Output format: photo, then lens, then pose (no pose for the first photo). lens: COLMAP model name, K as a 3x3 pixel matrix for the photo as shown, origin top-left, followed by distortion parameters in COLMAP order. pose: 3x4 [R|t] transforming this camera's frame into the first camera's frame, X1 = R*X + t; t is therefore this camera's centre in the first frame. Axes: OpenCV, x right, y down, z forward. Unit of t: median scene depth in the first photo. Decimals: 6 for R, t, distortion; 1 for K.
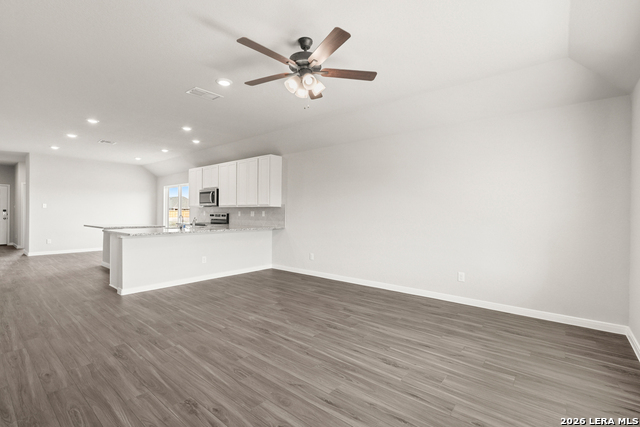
lens RADIAL K [[295.2, 0, 318.4], [0, 295.2, 213.2], [0, 0, 1]] dist [-0.003285, -0.000239]
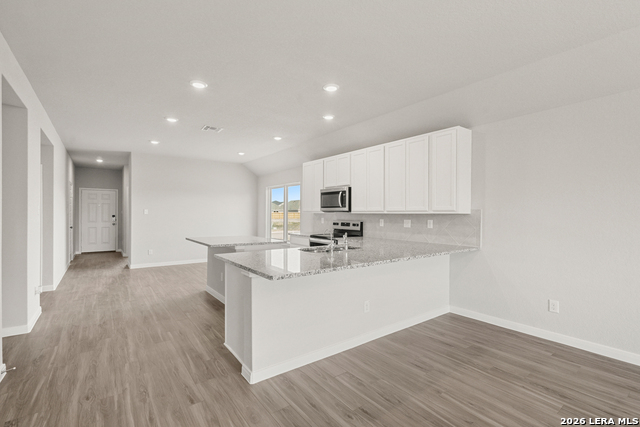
lens RADIAL K [[295.2, 0, 319.2], [0, 295.2, 212.7], [0, 0, 1]] dist [-0.003285, -0.000239]
pose [[0.972069, -0.004271, -0.234655, -0.391781], [0.003046, 0.999980, -0.005582, -0.028672], [0.234674, 0.004711, 0.972063, 0.471284]]
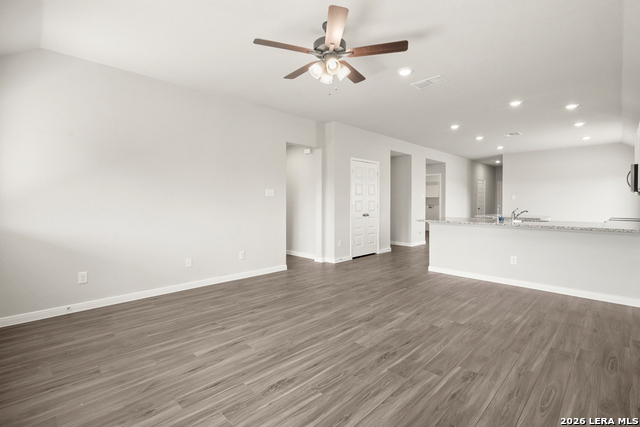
lens RADIAL K [[295.2, 0, 318.5], [0, 295.2, 211.8], [0, 0, 1]] dist [-0.003285, -0.000239]
pose [[-0.096920, 0.027581, -0.994910, 0.546764], [-0.003742, 0.999599, 0.028075, 0.002339], [0.995285, 0.006444, -0.096778, 0.621968]]
